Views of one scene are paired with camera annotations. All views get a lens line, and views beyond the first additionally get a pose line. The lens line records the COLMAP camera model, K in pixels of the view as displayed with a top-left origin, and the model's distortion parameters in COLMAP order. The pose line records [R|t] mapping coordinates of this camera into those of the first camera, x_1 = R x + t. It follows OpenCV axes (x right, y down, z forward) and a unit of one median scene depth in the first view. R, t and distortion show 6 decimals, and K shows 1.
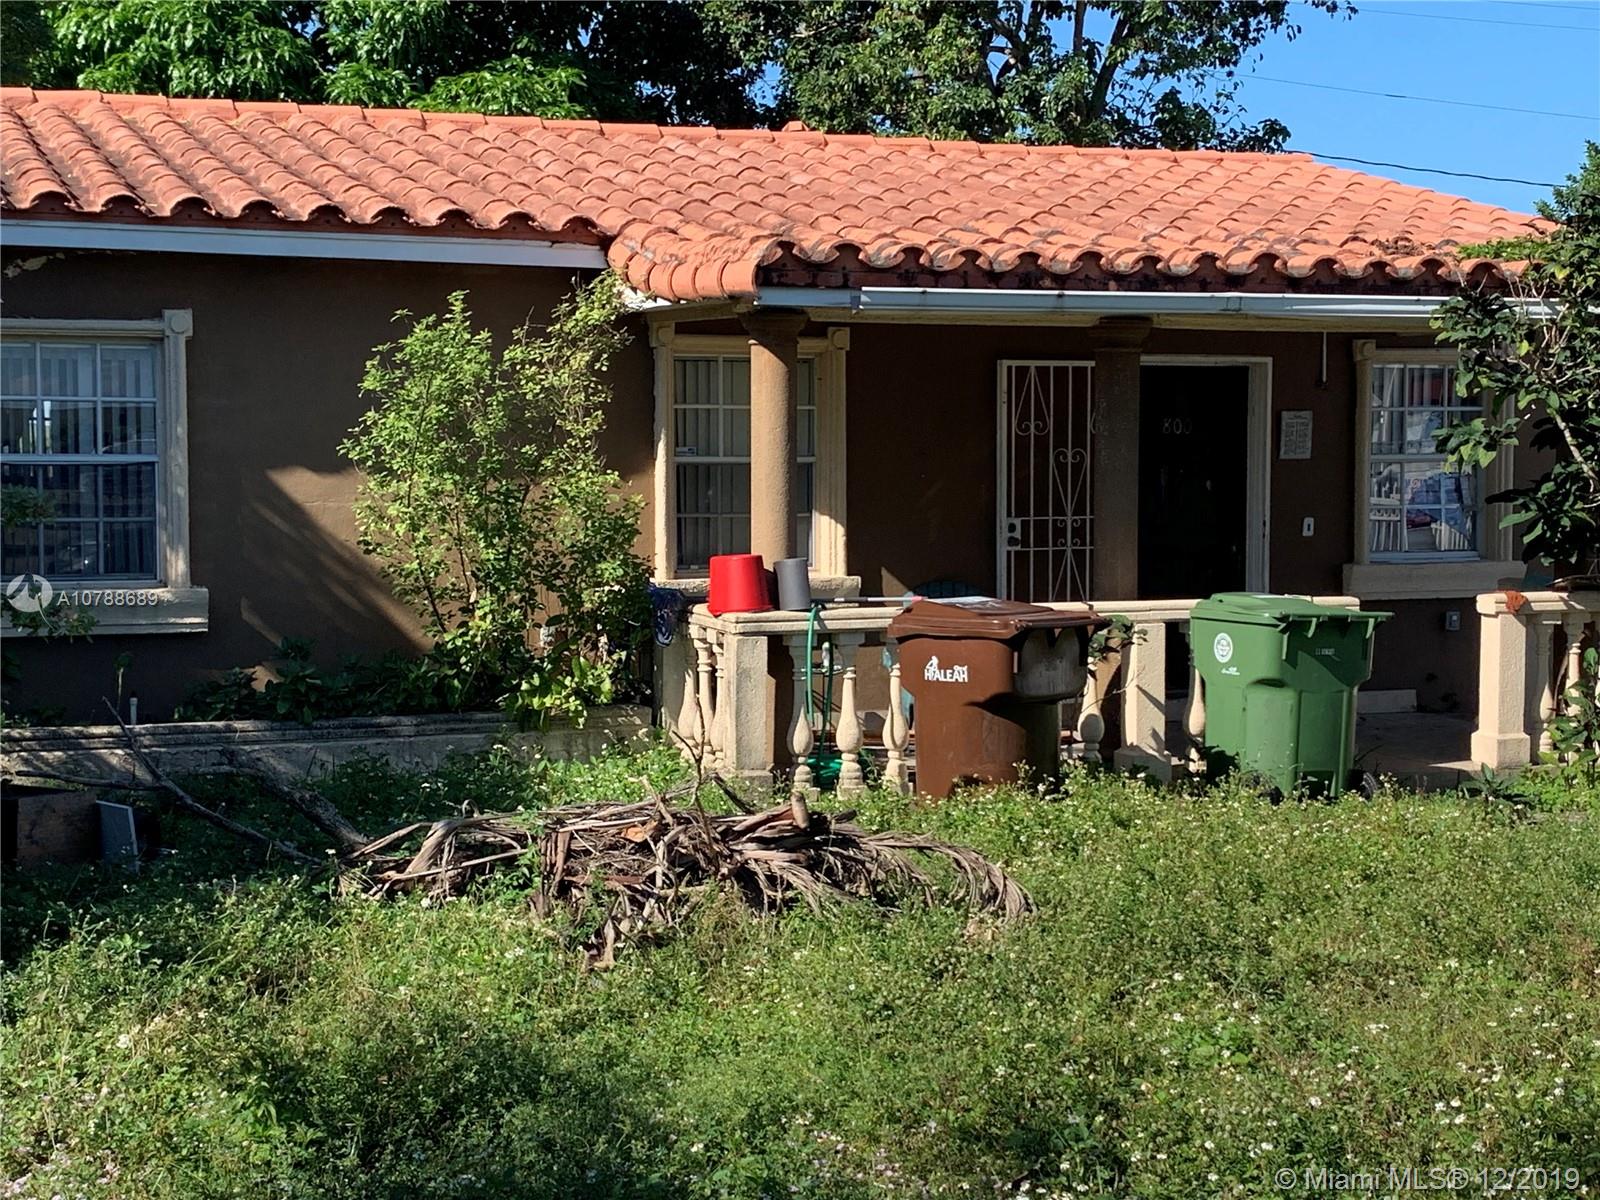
lens RADIAL K [[2378.3, 0, 800.0], [0, 2378.3, 600.0], [0, 0, 1]] dist [0.193953, -0.826665]
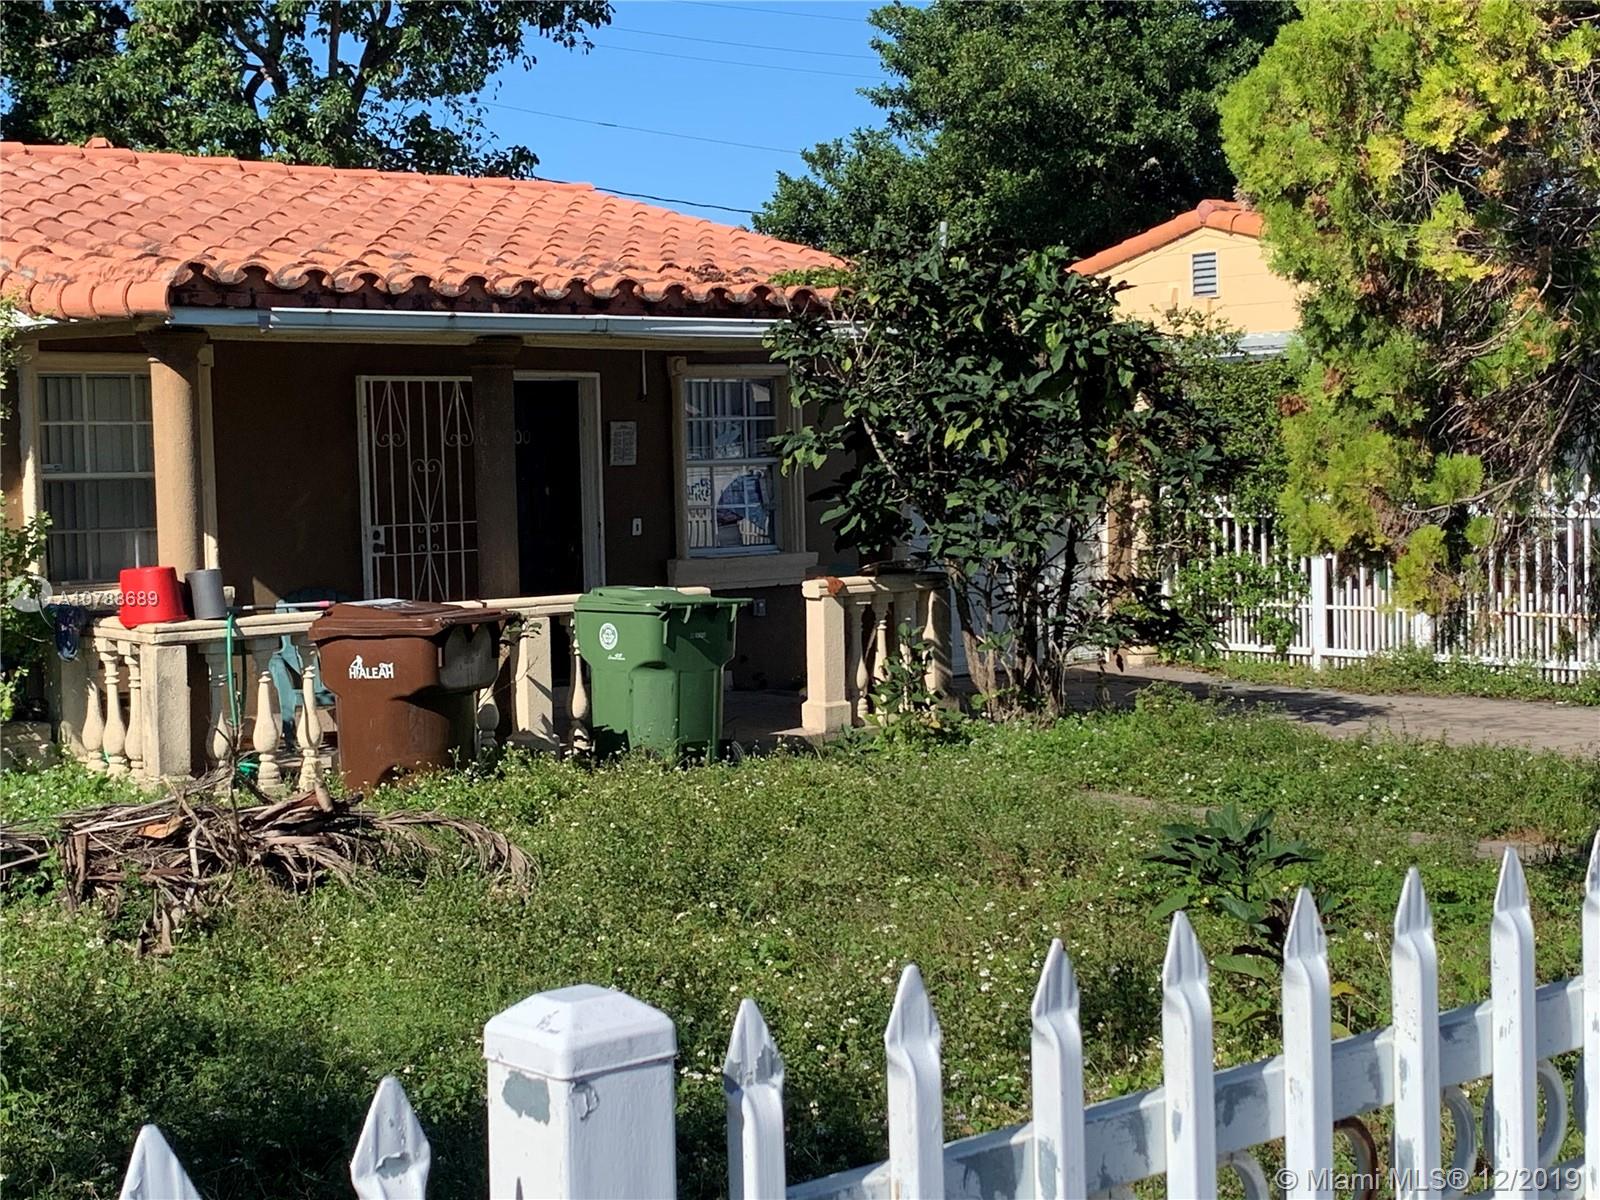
lens RADIAL K [[2378.3, 0, 800.0], [0, 2378.3, 600.0], [0, 0, 1]] dist [0.193953, -0.826665]
pose [[0.940043, -0.040485, 0.338644, -0.108859], [0.042124, 0.999109, 0.002513, 0.004085], [-0.338444, 0.011903, 0.940911, -0.064114]]
